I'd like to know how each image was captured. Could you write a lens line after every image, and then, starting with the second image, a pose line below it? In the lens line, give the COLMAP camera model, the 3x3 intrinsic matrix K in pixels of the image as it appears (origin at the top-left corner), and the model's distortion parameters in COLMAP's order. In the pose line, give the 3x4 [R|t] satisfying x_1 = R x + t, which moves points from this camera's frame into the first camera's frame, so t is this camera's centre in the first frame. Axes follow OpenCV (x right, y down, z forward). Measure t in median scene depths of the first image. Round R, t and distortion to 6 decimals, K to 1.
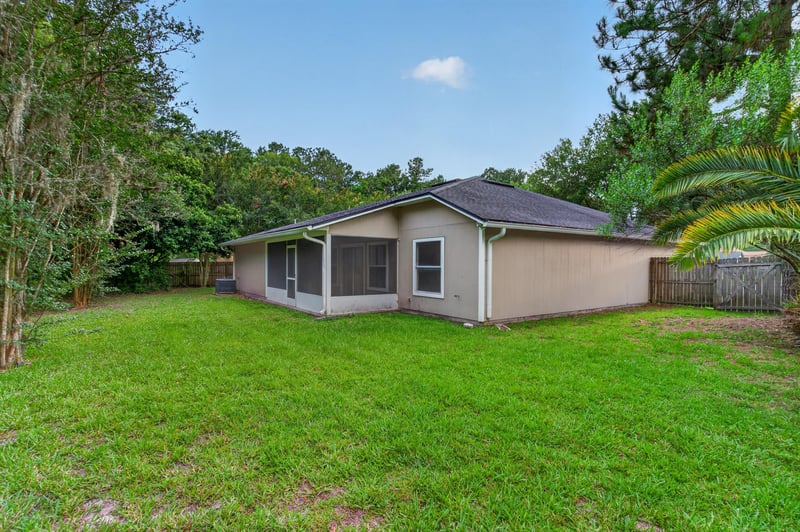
lens RADIAL K [[385.0, 0, 398.8], [0, 385.0, 261.5], [0, 0, 1]] dist [-0.000469, -0.001059]
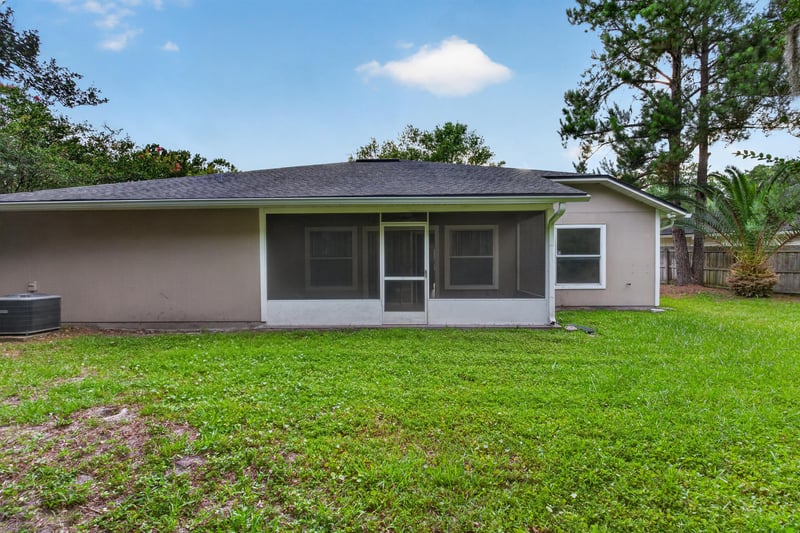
lens RADIAL K [[385.0, 0, 398.8], [0, 385.0, 262.0], [0, 0, 1]] dist [-0.000469, -0.001059]
pose [[0.620118, -0.011724, 0.784421, -0.766313], [0.004068, 0.999923, 0.011728, 0.012918], [-0.784498, -0.004082, 0.620118, 0.654037]]
